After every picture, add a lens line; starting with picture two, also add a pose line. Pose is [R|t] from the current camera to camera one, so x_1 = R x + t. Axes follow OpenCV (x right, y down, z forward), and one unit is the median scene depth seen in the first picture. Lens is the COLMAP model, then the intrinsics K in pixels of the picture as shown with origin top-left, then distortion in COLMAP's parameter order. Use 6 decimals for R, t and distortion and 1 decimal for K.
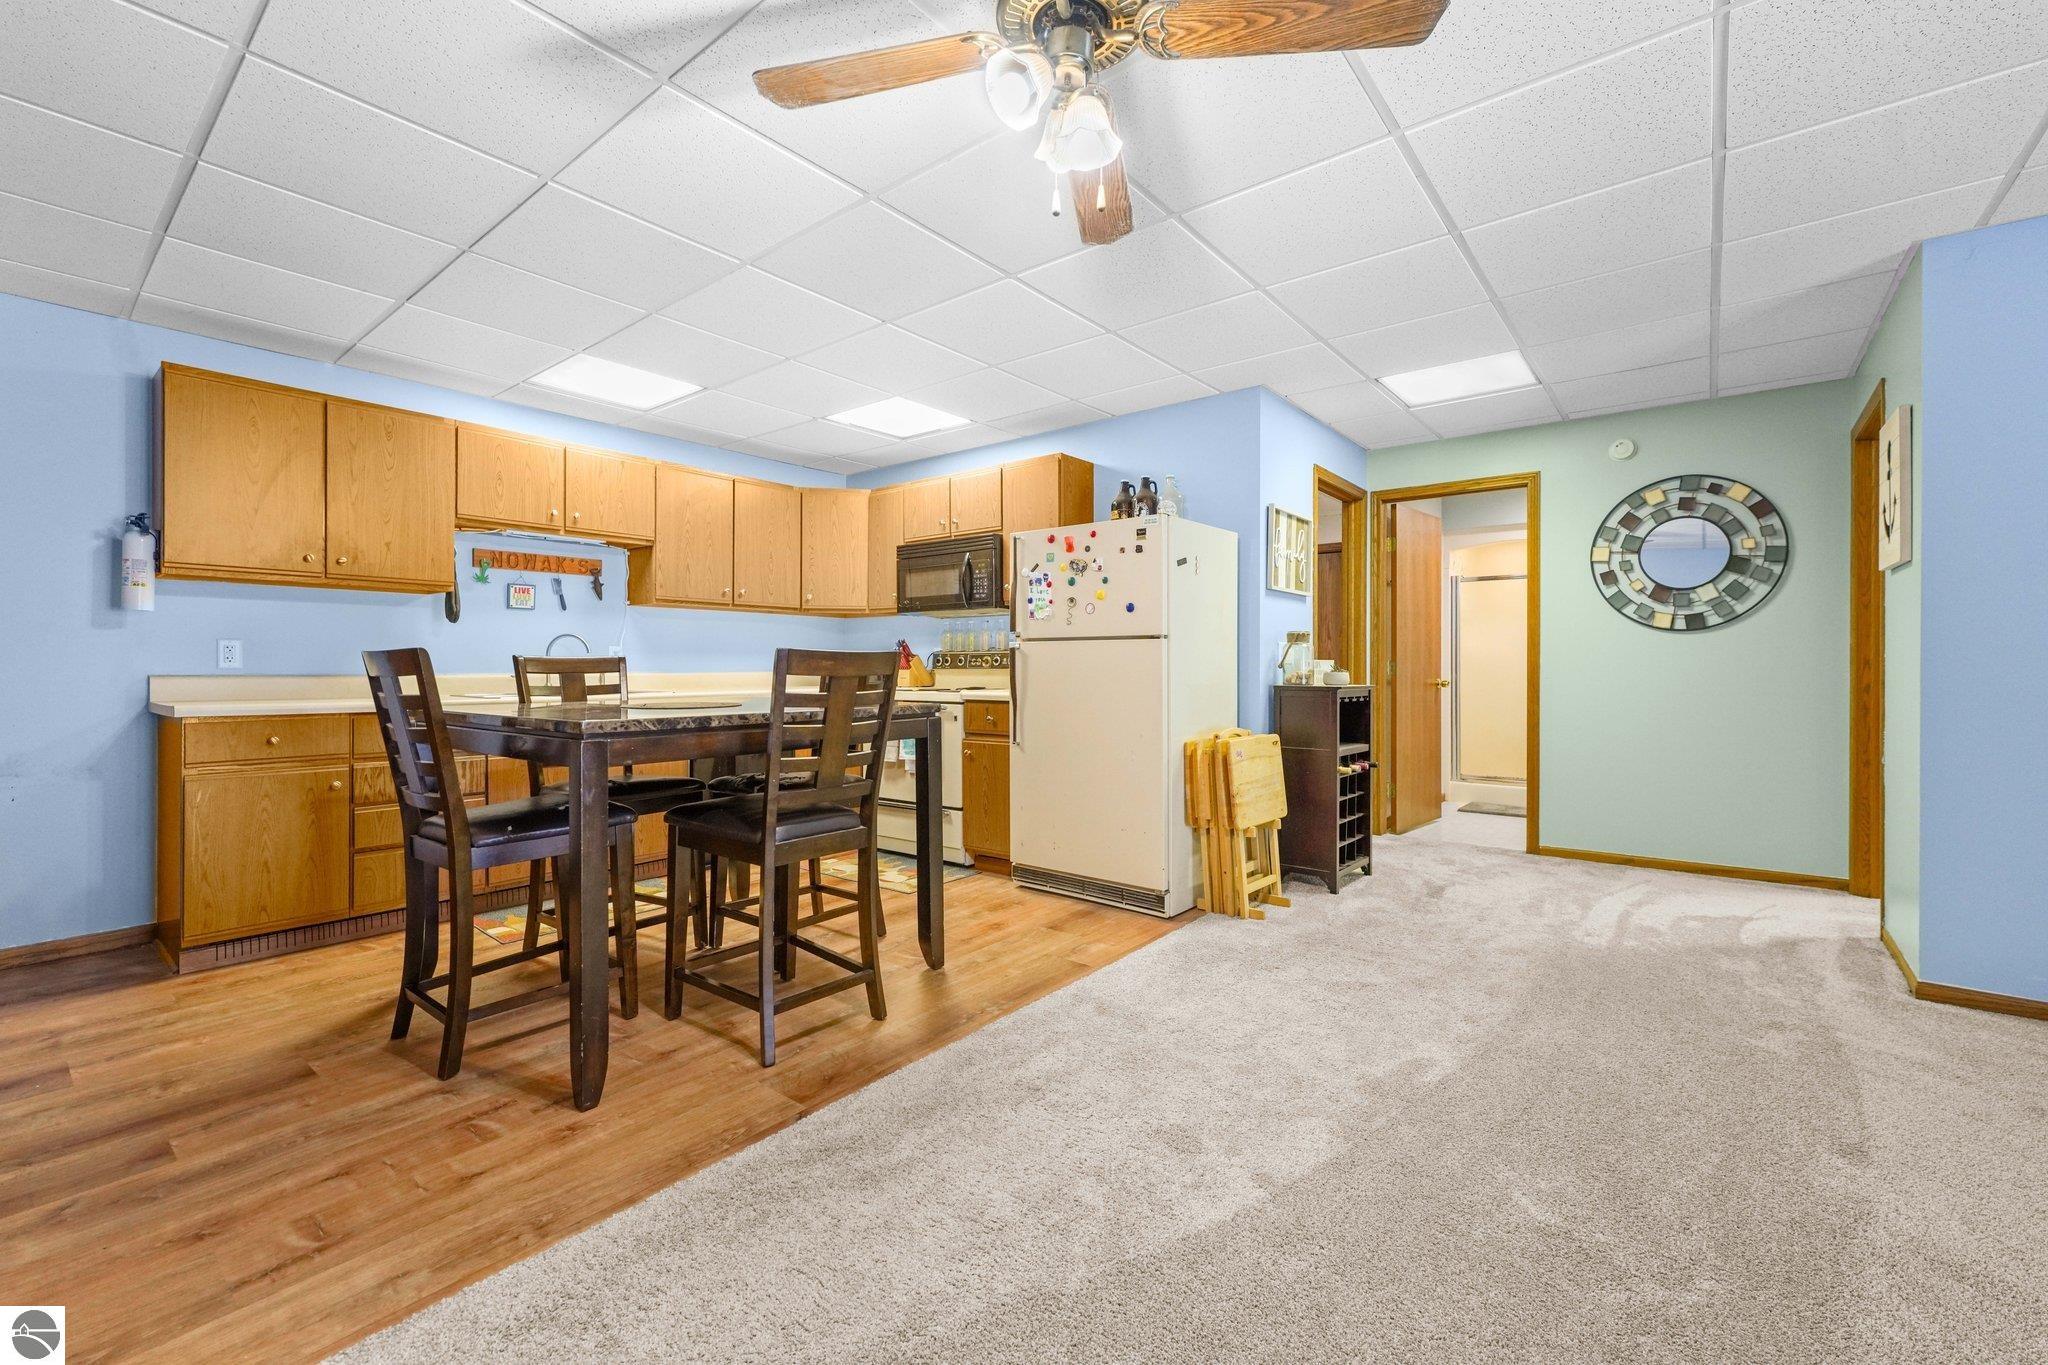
lens RADIAL K [[840.8, 0, 1022.4], [0, 840.8, 670.0], [0, 0, 1]] dist [0.002439, -0.000809]
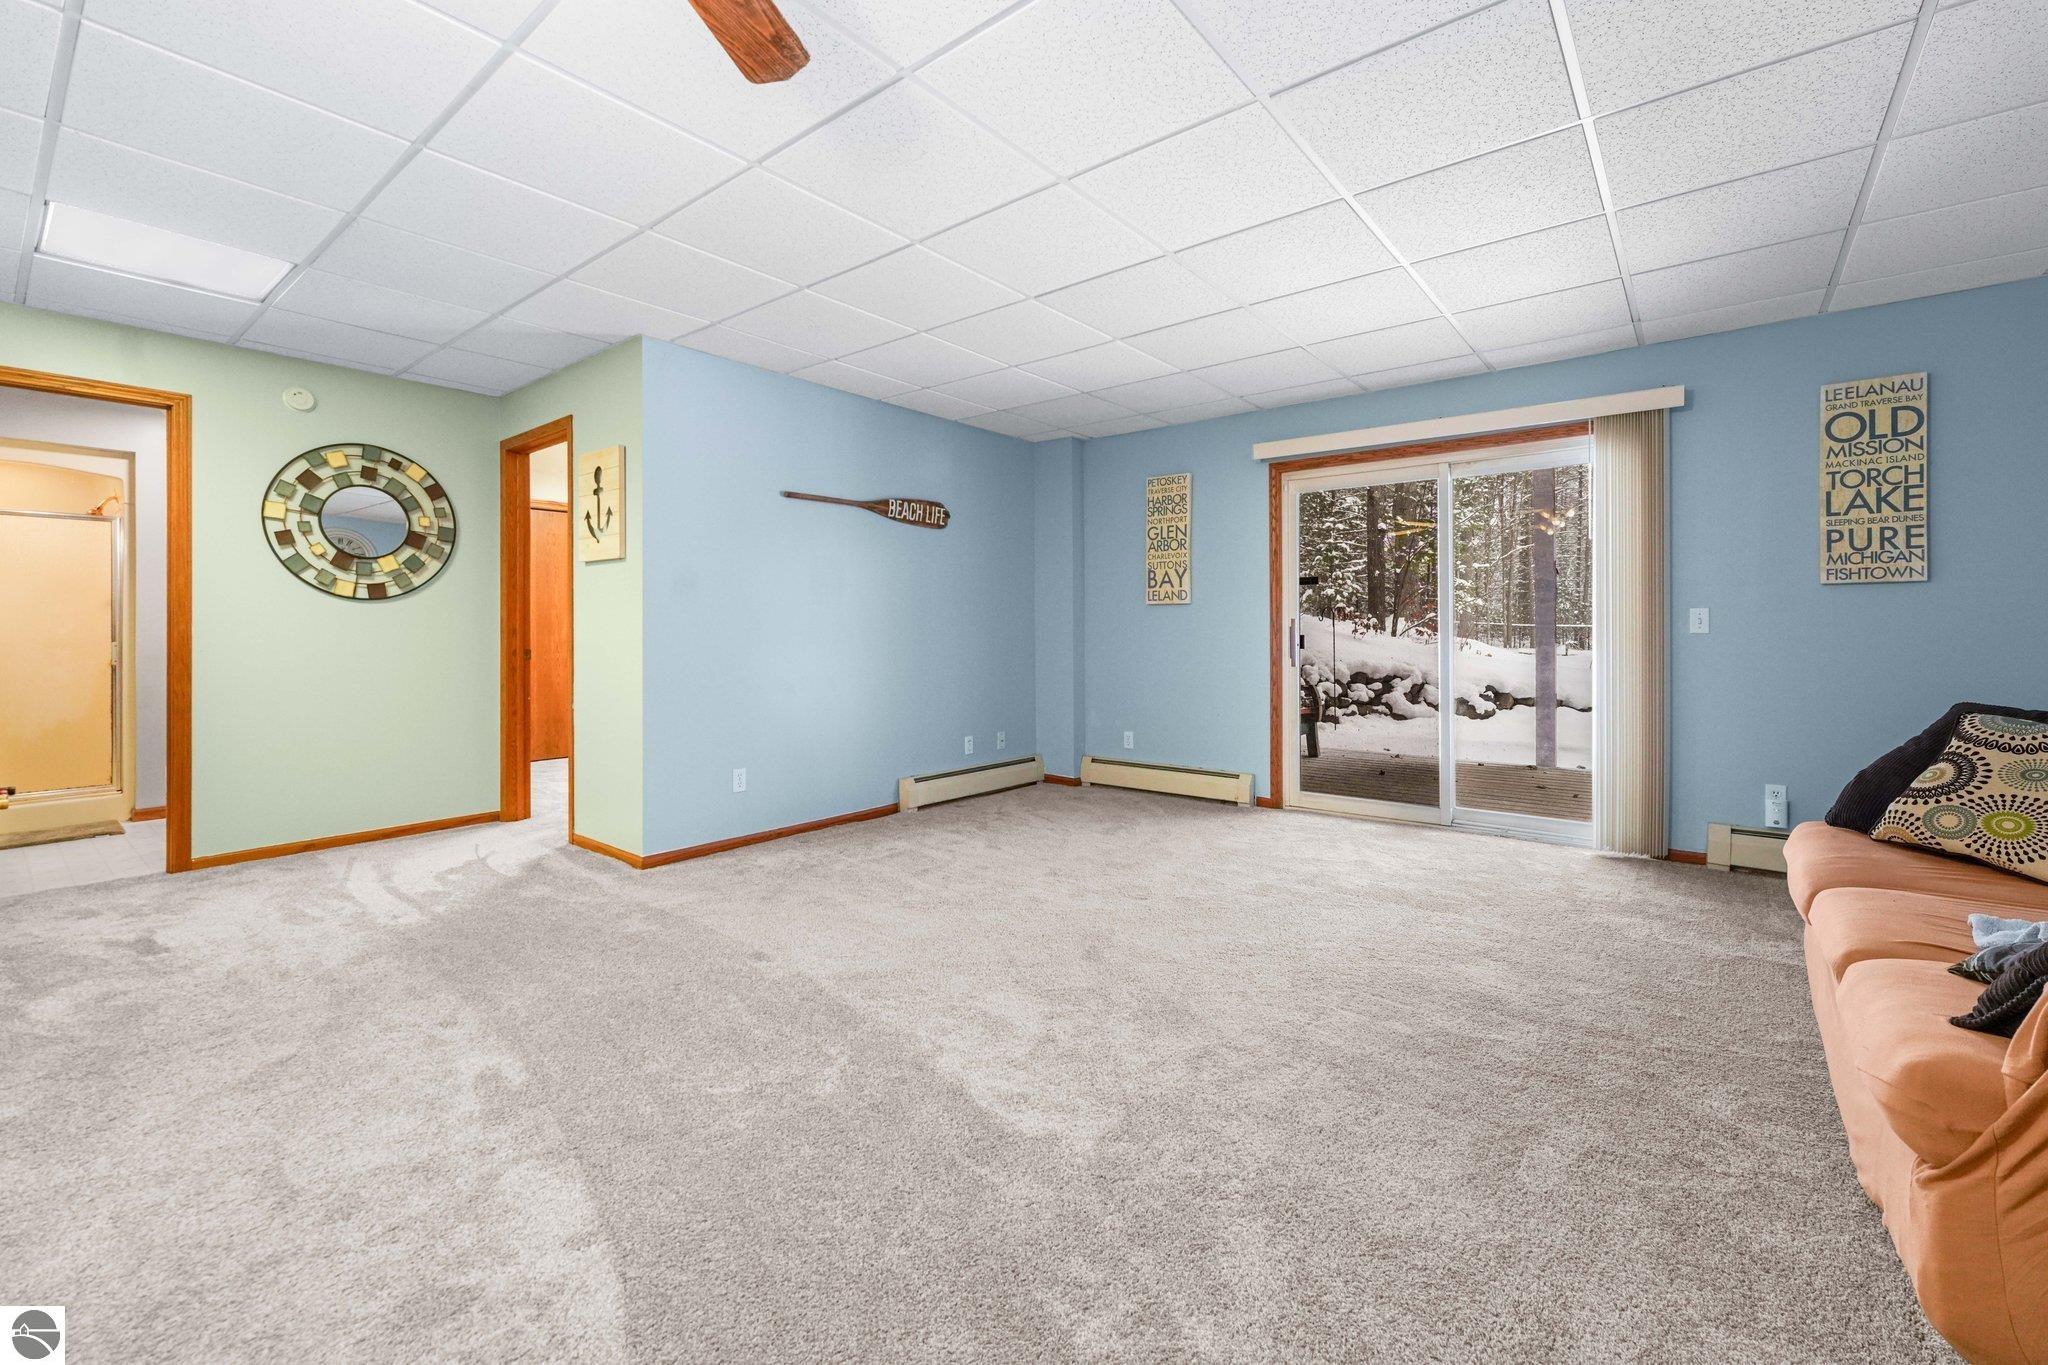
lens RADIAL K [[840.8, 0, 1040.4], [0, 840.8, 634.0], [0, 0, 1]] dist [0.002439, -0.000809]
pose [[0.000244, -0.002102, 0.999998, -0.217016], [0.008939, 0.999958, 0.002100, -0.001265], [-0.999960, 0.008939, 0.000263, 0.205558]]
